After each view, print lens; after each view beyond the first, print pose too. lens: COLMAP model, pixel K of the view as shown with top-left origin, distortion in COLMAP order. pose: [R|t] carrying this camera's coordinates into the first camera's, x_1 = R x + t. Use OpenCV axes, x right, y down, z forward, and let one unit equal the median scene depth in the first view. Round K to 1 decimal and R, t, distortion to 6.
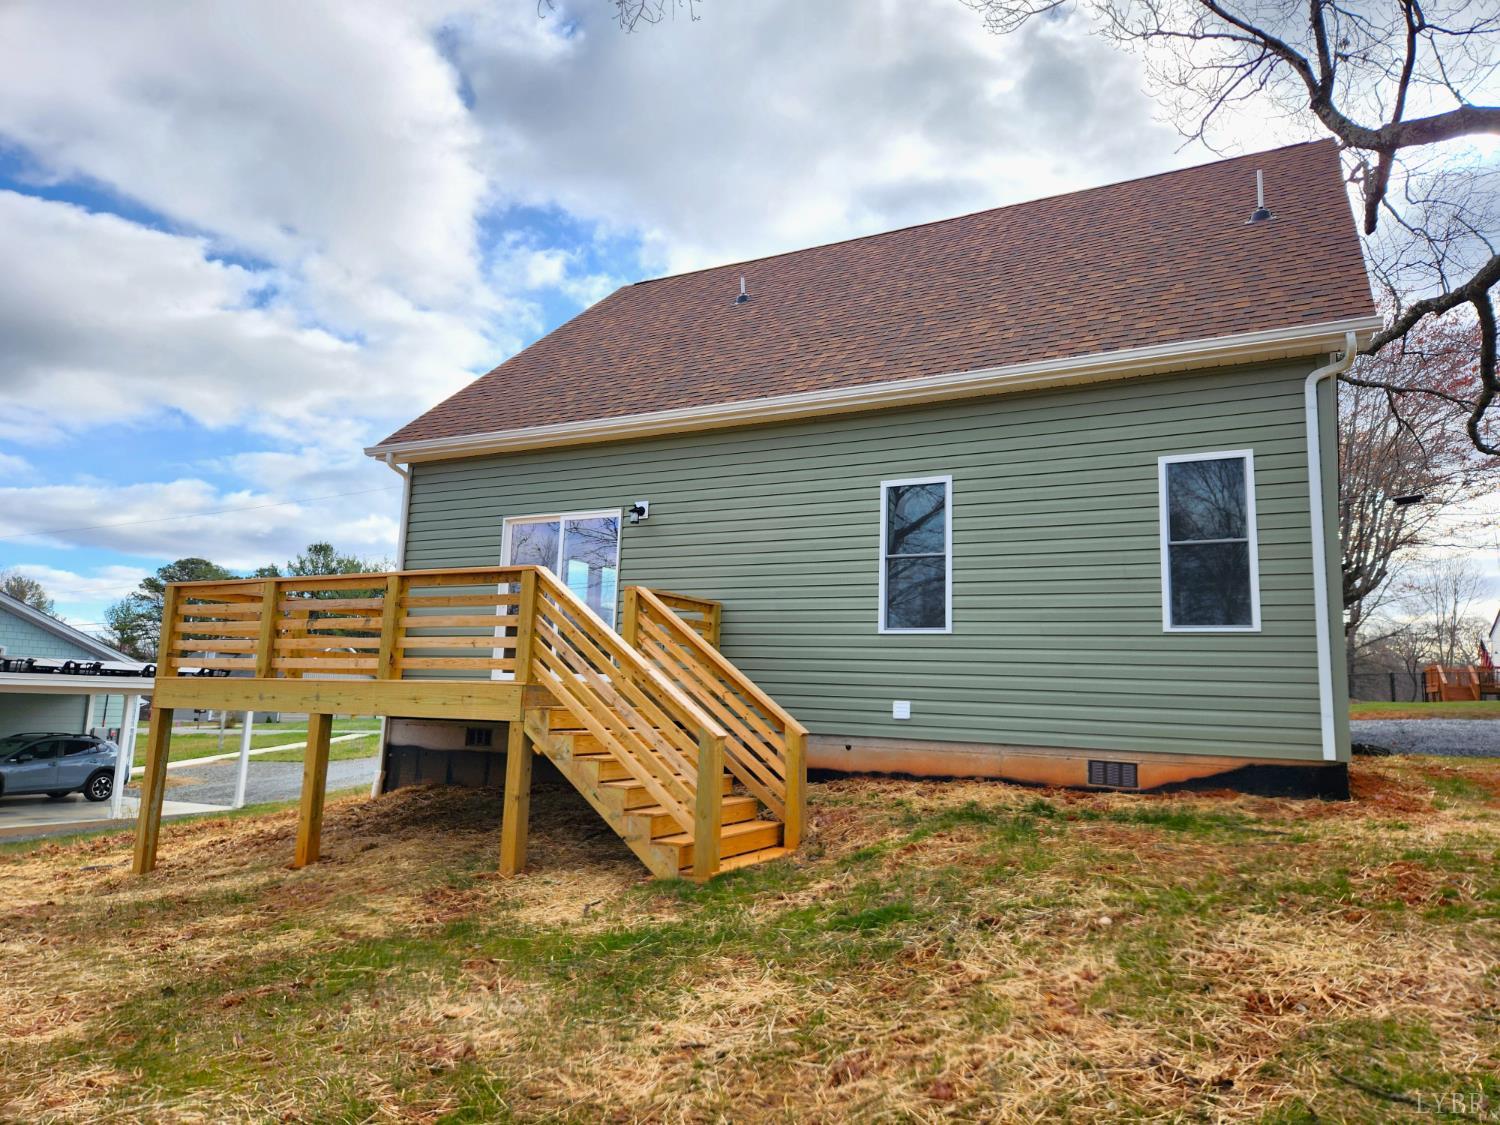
lens RADIAL K [[1065.3, 0, 750.0], [0, 1065.3, 562.5], [0, 0, 1]] dist [0.044689, -0.095650]
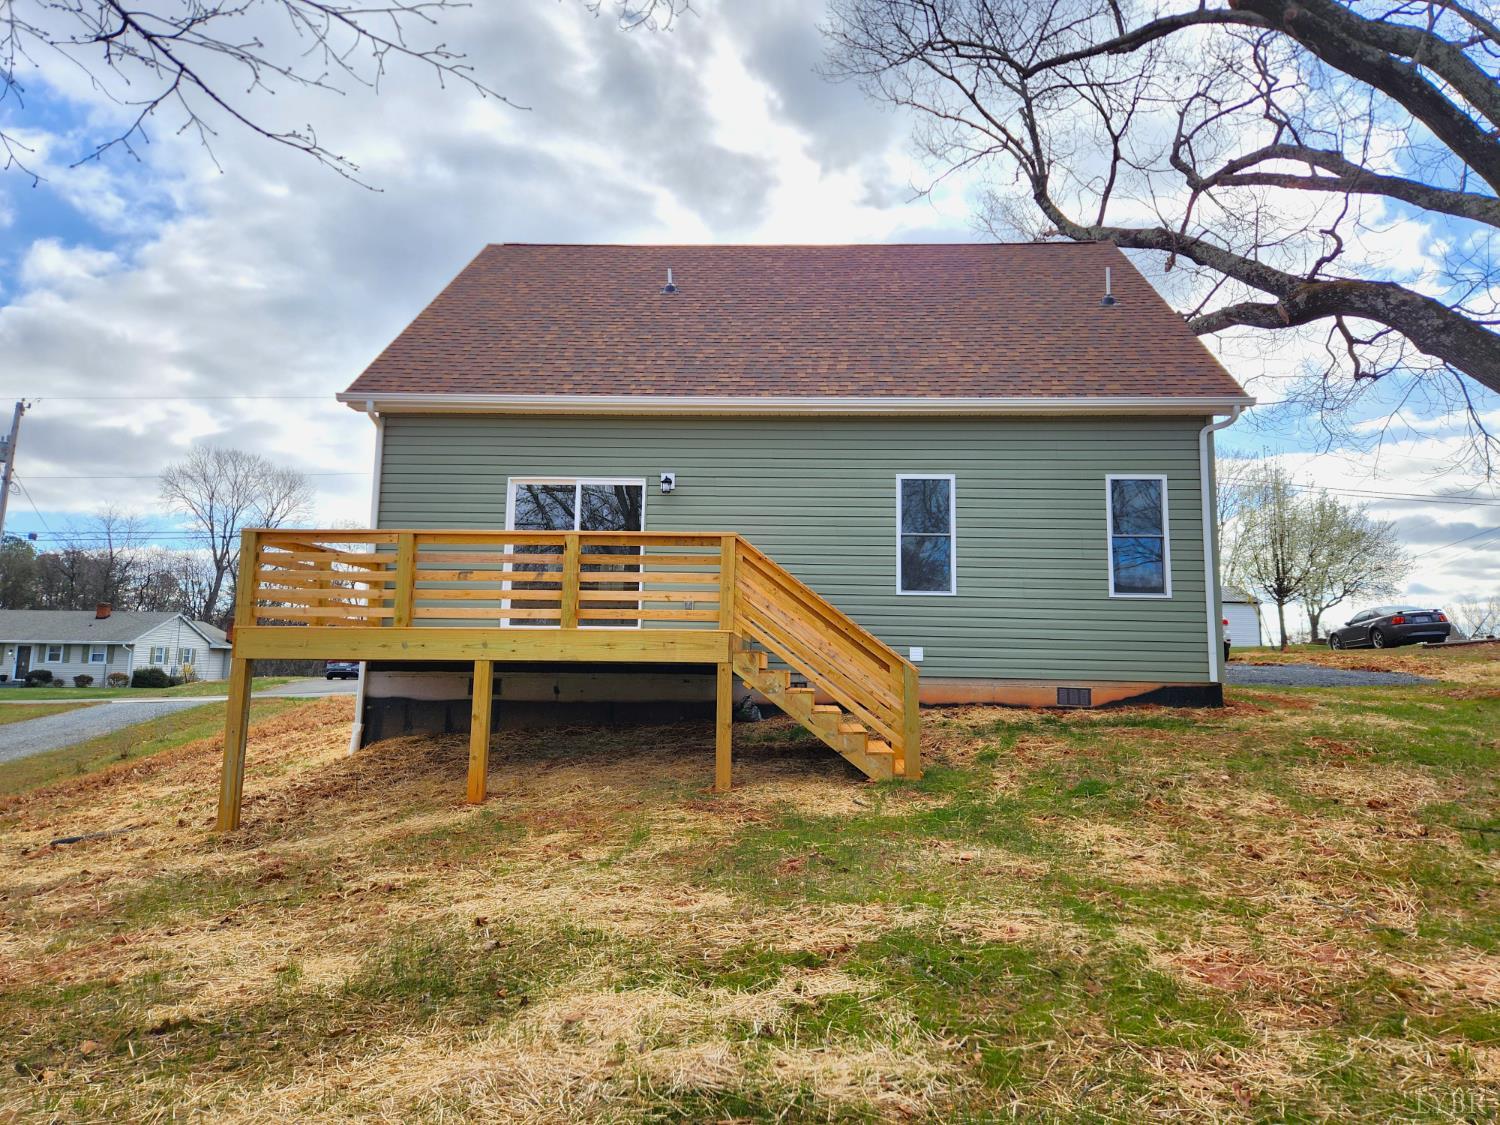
lens RADIAL K [[1065.3, 0, 750.0], [0, 1065.3, 562.5], [0, 0, 1]] dist [0.044689, -0.095650]
pose [[0.888821, 0.032407, 0.457107, -0.636004], [-0.048203, 0.998574, 0.022935, 0.007894], [-0.455712, -0.042419, 0.889116, -0.049723]]
